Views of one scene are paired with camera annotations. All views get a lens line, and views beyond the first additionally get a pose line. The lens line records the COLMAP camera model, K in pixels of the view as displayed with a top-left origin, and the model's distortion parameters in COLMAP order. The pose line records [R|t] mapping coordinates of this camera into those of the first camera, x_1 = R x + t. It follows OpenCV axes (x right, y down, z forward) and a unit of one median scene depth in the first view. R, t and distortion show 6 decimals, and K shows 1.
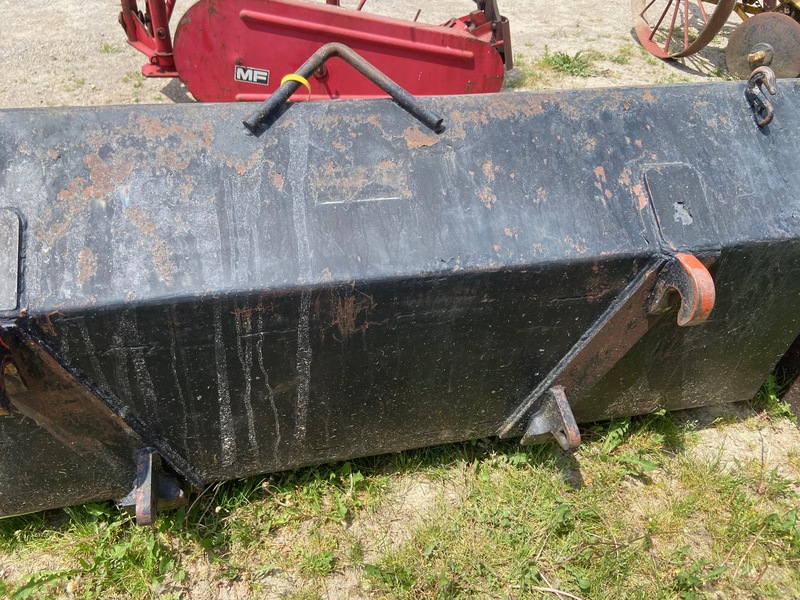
lens RADIAL K [[604.6, 0, 394.9], [0, 604.6, 292.7], [0, 0, 1]] dist [0.113261, -0.137220]
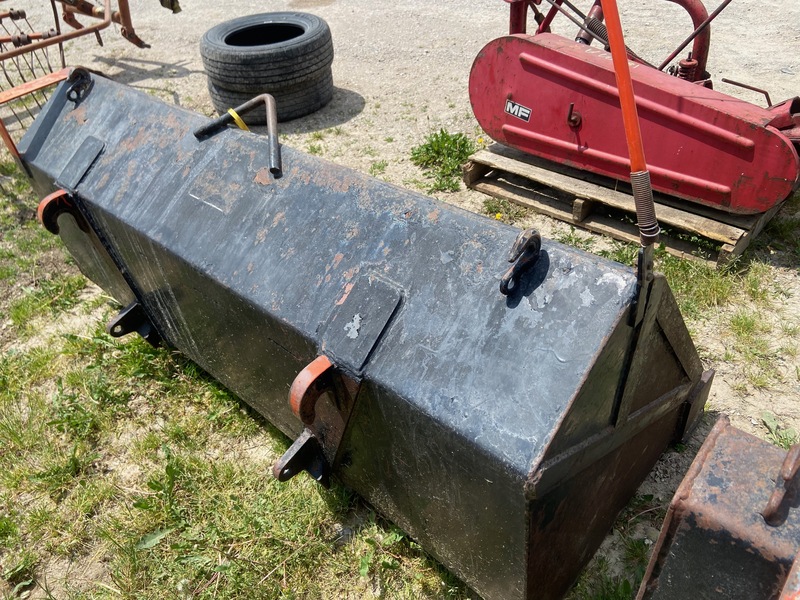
lens RADIAL K [[604.6, 0, 389.0], [0, 604.6, 291.9], [0, 0, 1]] dist [0.113261, -0.137220]
pose [[0.544918, 0.426758, -0.721763, 1.099662], [-0.426371, 0.882222, 0.199731, -0.369941], [0.721992, 0.198902, 0.662696, 0.348674]]
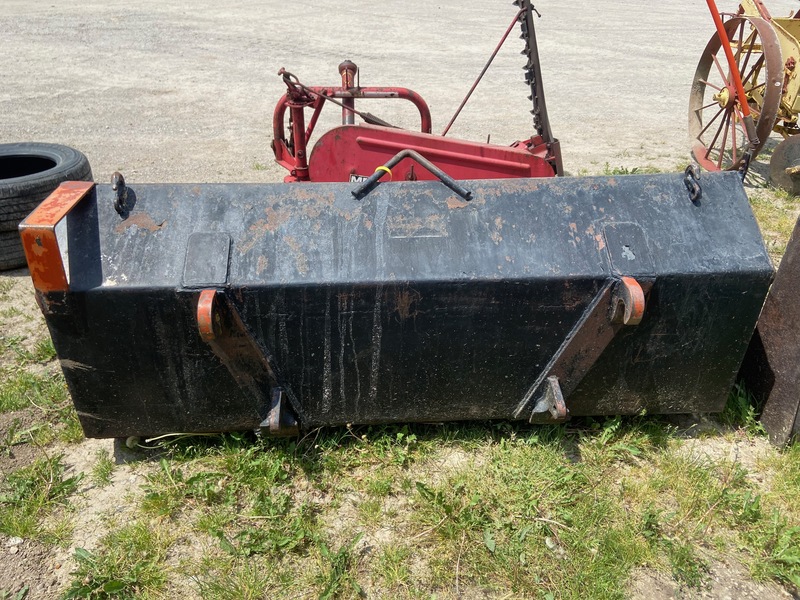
lens RADIAL K [[604.6, 0, 396.4], [0, 604.6, 294.9], [0, 0, 1]] dist [0.113261, -0.137220]
pose [[0.986351, 0.031325, -0.161652, 0.138792], [-0.060391, 0.982145, -0.178171, 0.258560], [0.153185, 0.185501, 0.970631, -0.500975]]
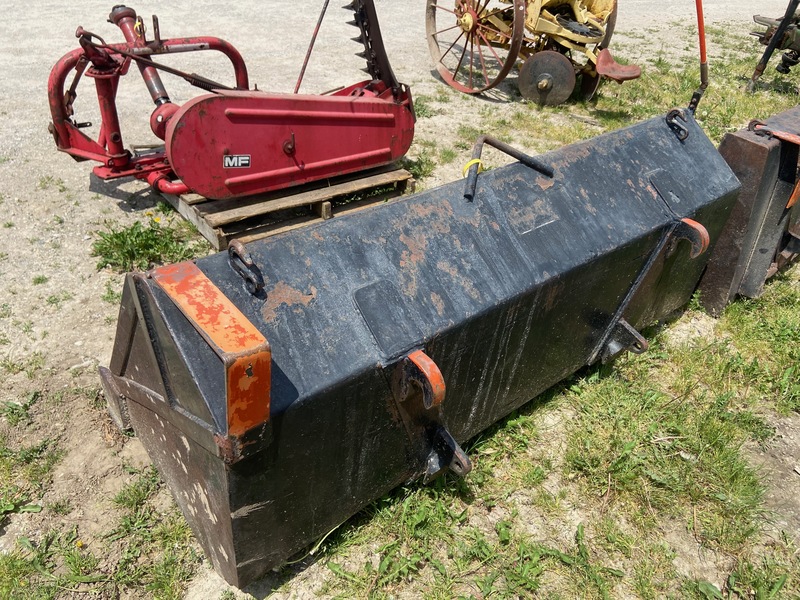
lens RADIAL K [[604.6, 0, 400.6], [0, 604.6, 300.3], [0, 0, 1]] dist [0.113261, -0.137220]
pose [[0.894168, -0.255891, 0.367400, -0.869146], [0.269608, 0.962861, 0.014458, -0.074460], [-0.357455, 0.086126, 0.929950, -0.292430]]
